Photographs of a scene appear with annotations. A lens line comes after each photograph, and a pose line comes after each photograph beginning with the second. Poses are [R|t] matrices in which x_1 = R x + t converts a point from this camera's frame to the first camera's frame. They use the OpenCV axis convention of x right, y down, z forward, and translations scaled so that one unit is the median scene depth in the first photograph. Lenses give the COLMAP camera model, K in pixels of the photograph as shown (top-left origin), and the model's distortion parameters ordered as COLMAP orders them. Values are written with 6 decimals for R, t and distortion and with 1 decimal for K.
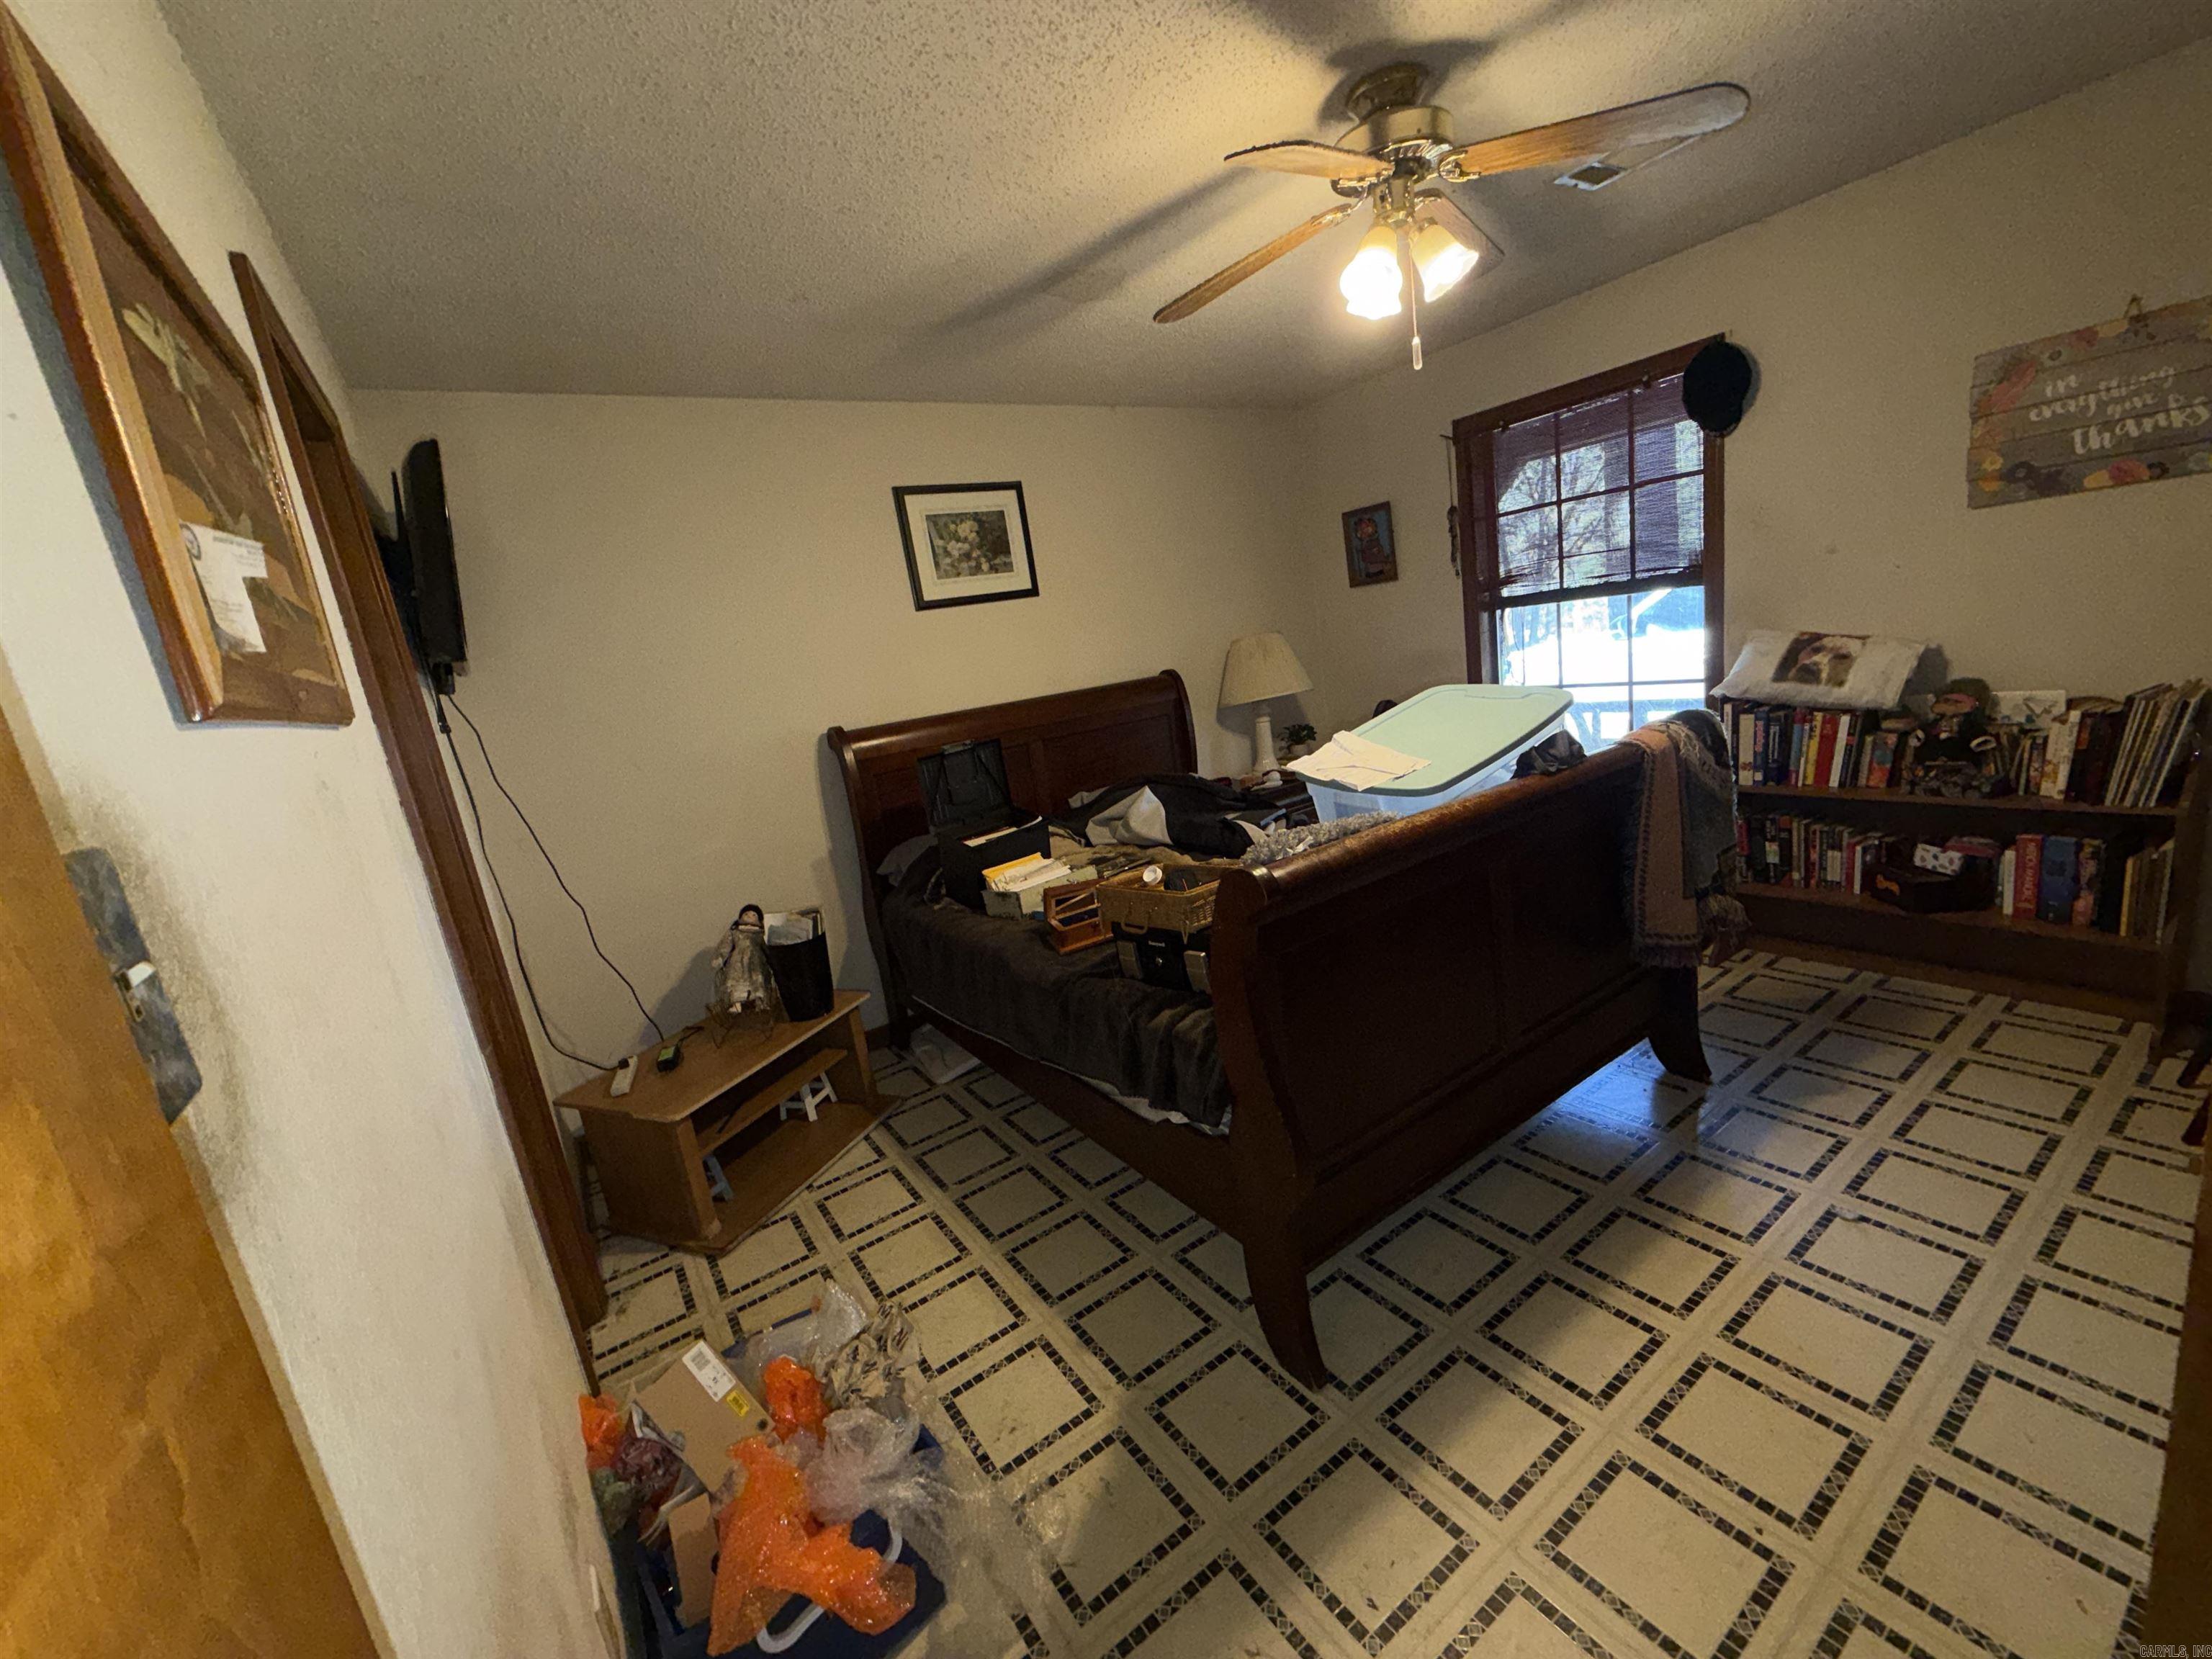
lens RADIAL K [[881.0, 0, 1102.3], [0, 881.0, 813.4], [0, 0, 1]] dist [0.001077, -0.000294]
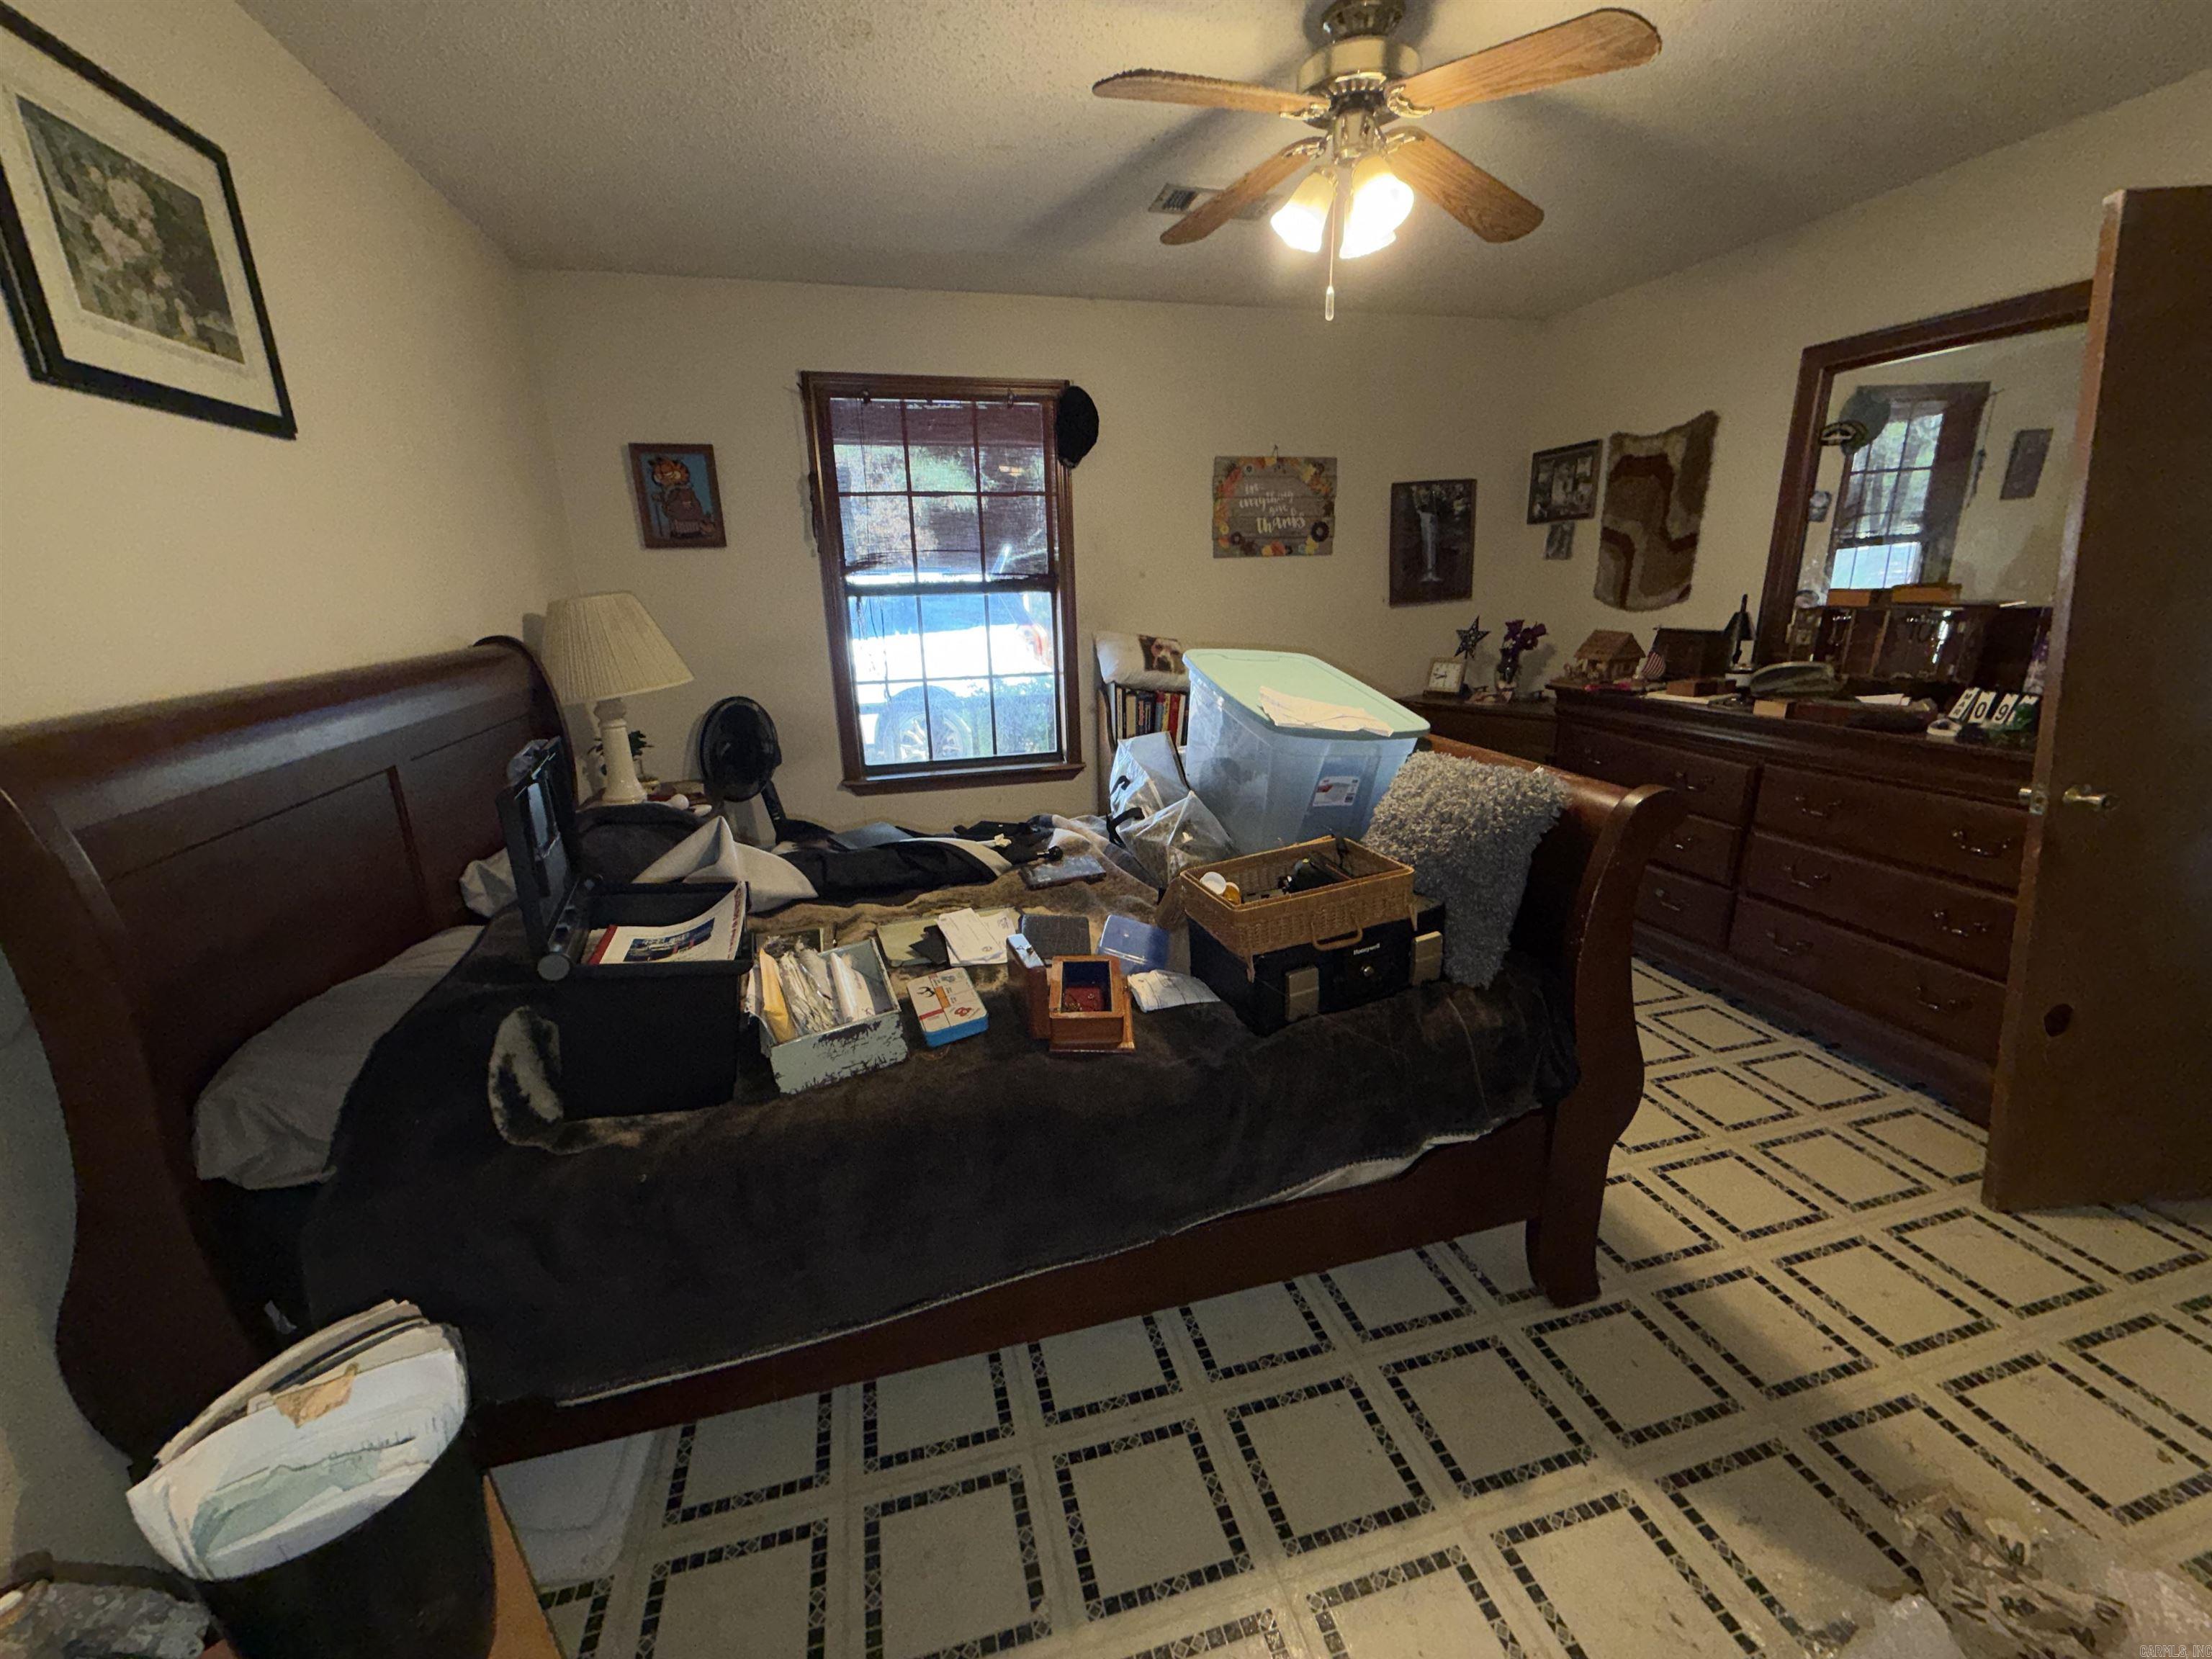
lens RADIAL K [[881.0, 0, 1105.4], [0, 881.0, 816.9], [0, 0, 1]] dist [0.001077, -0.000294]
pose [[0.322890, -0.116230, 0.939272, -0.457441], [0.157385, 0.985207, 0.067810, -0.032524], [-0.933259, 0.125932, 0.336407, 0.601684]]
